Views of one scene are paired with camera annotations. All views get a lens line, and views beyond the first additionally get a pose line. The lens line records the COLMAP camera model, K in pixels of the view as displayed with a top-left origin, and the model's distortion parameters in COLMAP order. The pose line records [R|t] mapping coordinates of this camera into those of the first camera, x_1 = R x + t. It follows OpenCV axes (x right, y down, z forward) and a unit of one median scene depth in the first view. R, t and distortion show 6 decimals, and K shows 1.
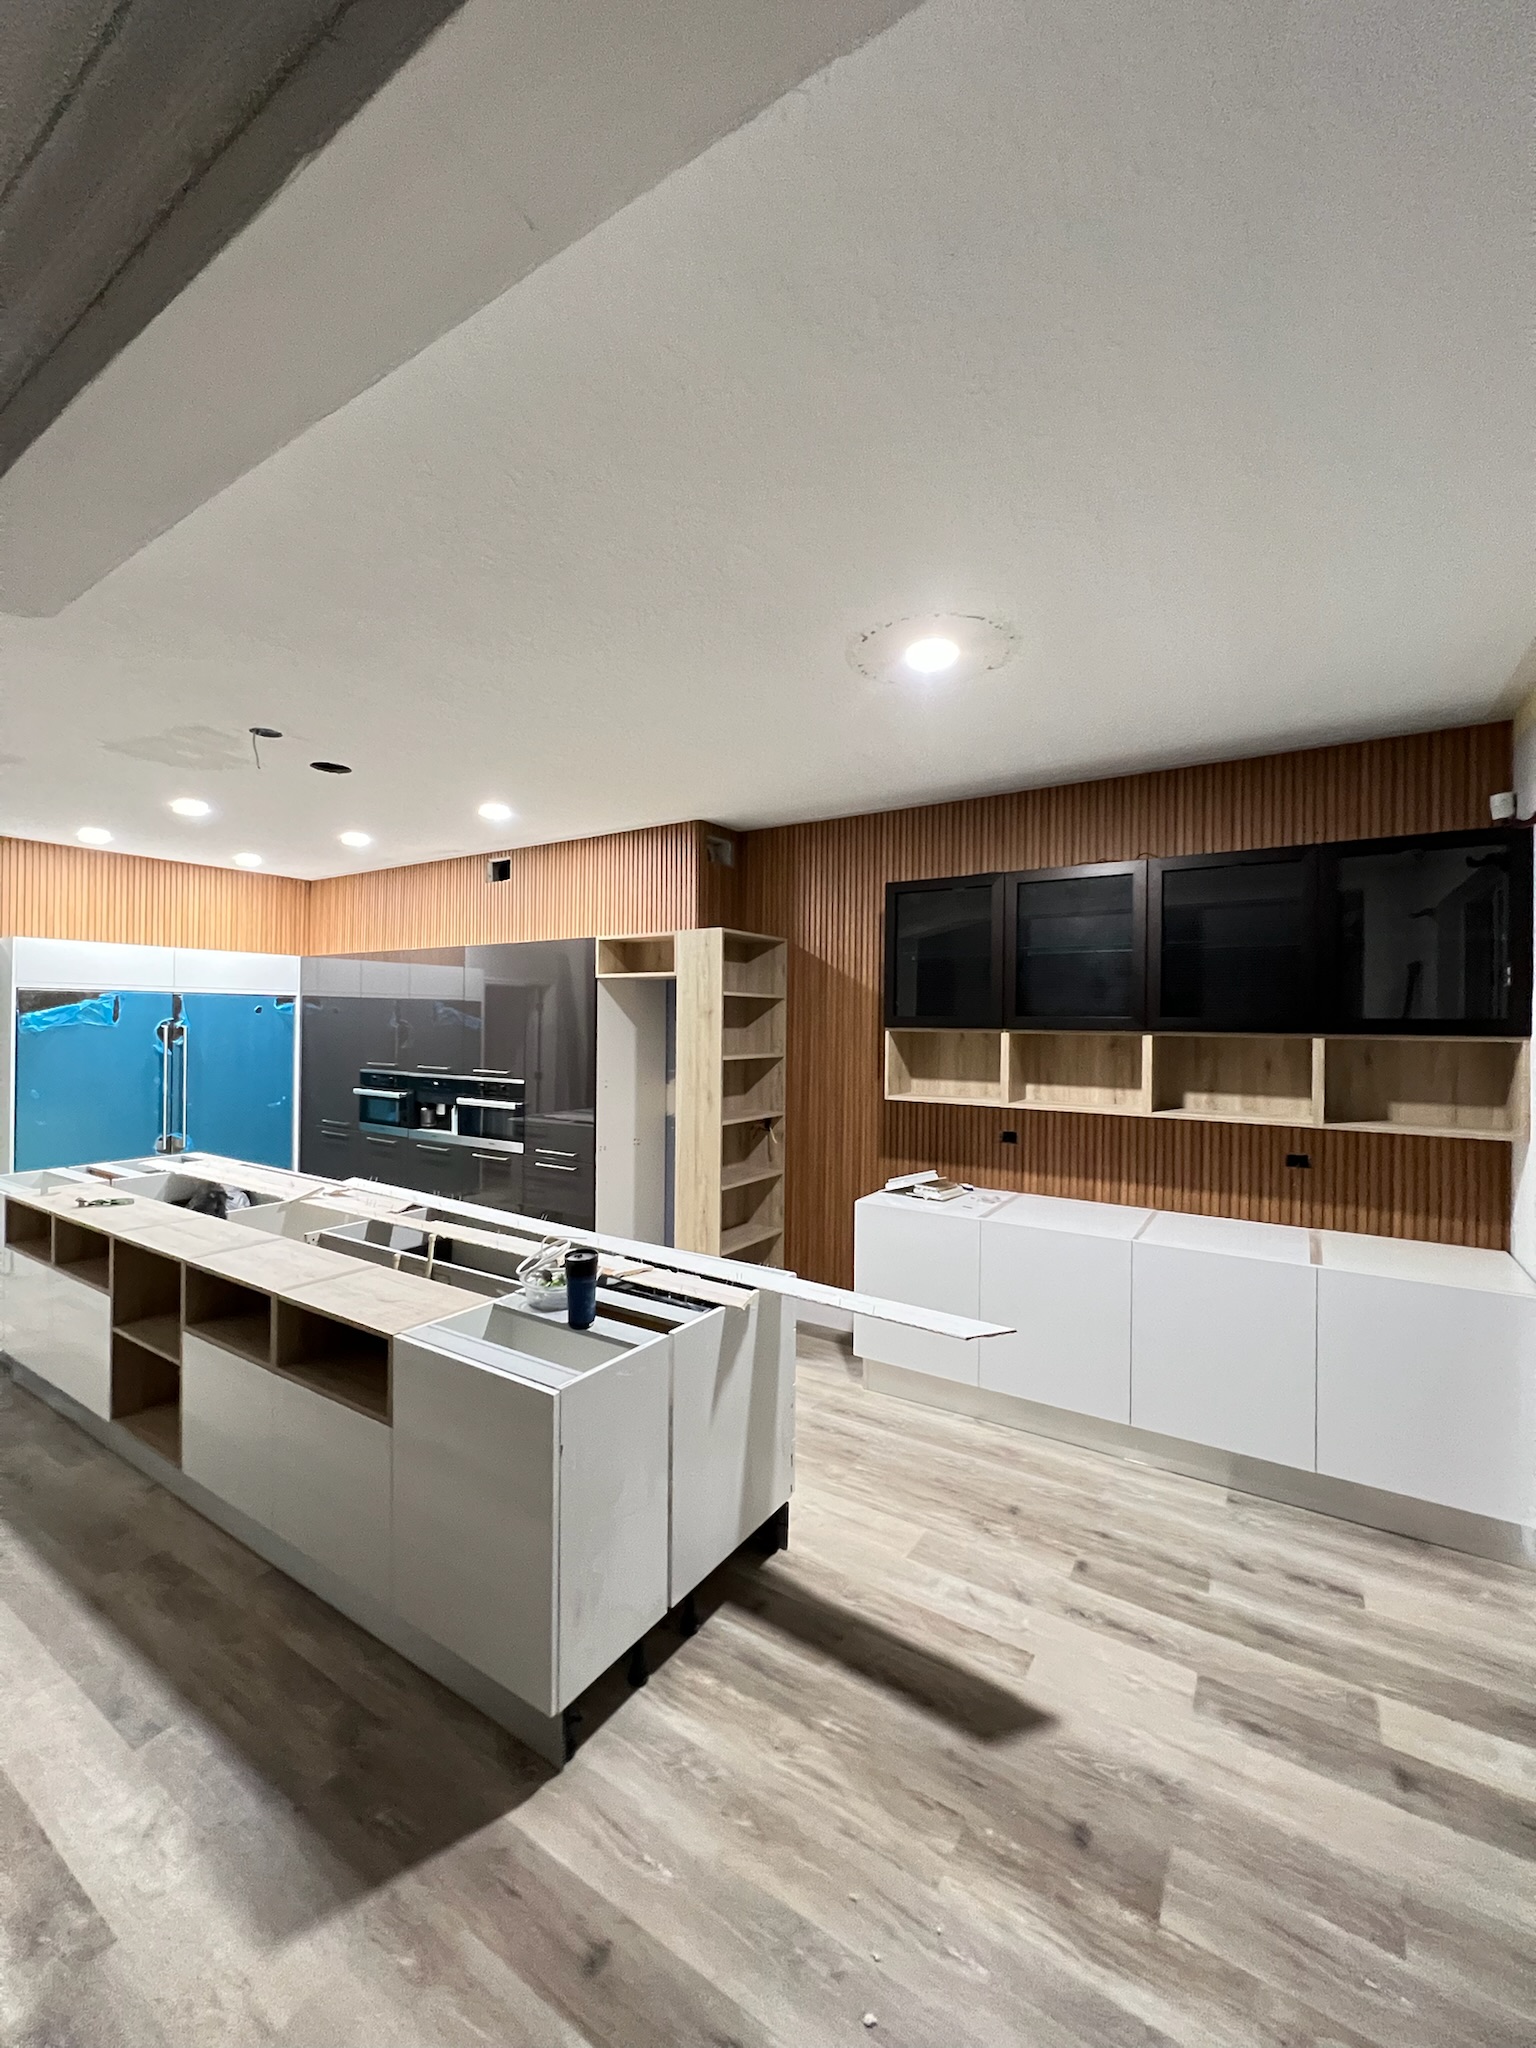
lens RADIAL K [[831.3, 0, 778.0], [0, 831.3, 1023.3], [0, 0, 1]] dist [-0.000137, 0.000123]
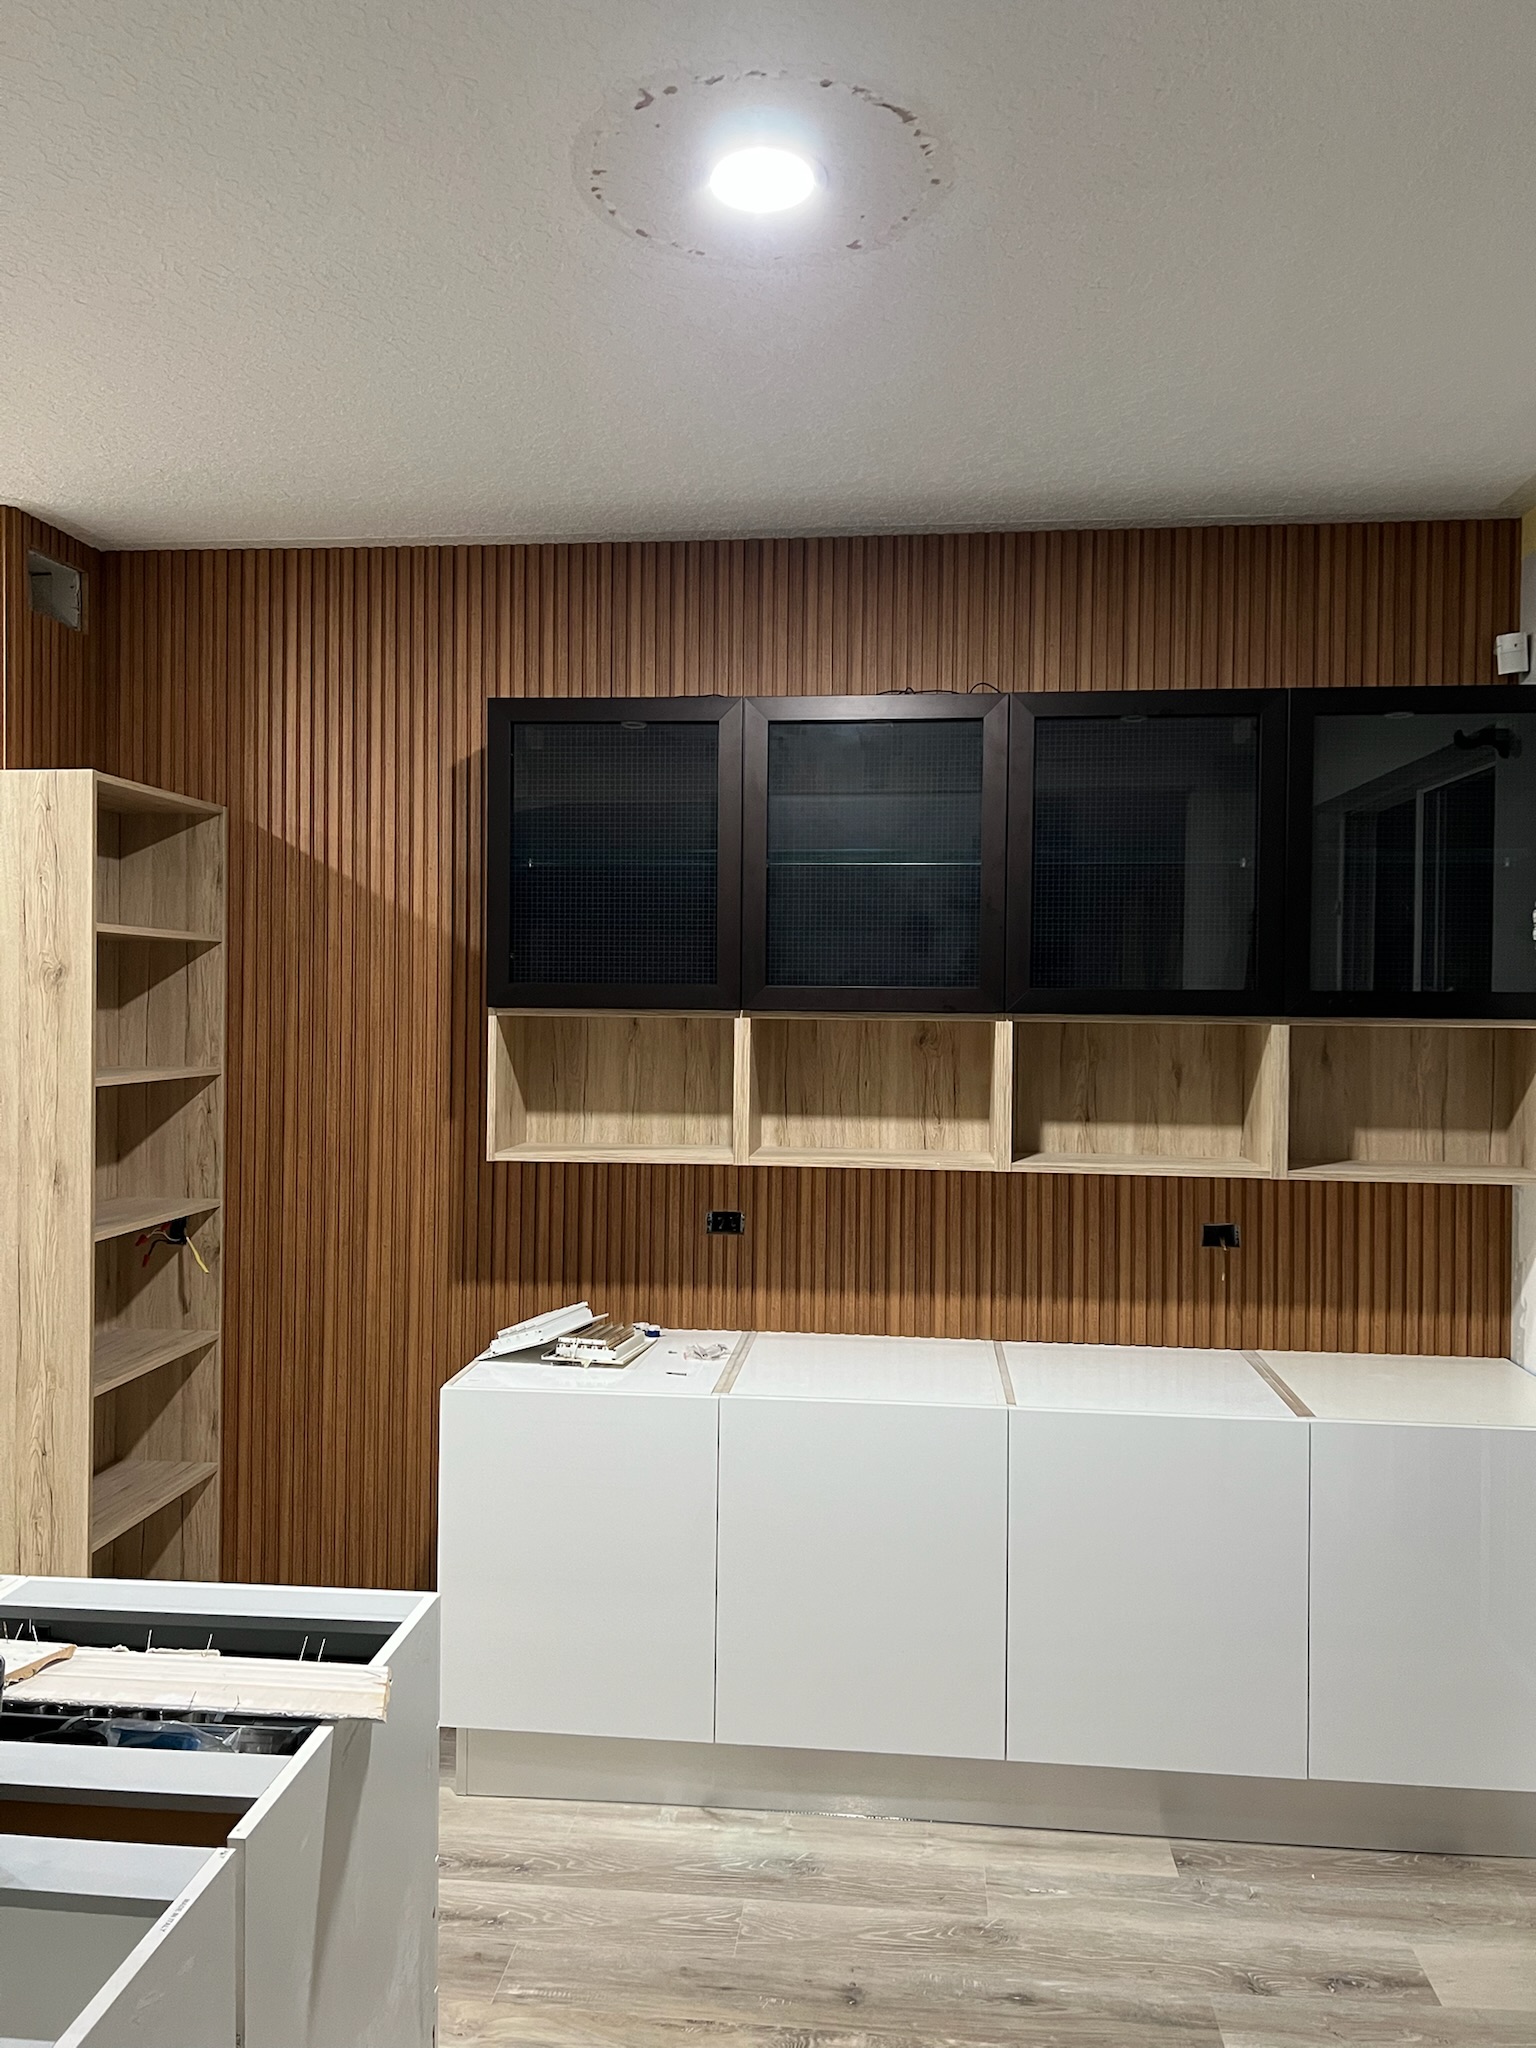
lens RADIAL K [[1542.0, 0, 775.4], [0, 1542.0, 1016.3], [0, 0, 1]] dist [0.071929, -0.087183]
pose [[0.891640, -0.005414, 0.452713, -0.136796], [0.000067, 0.999930, 0.011826, -0.000346], [-0.452745, -0.010515, 0.891578, 0.167263]]
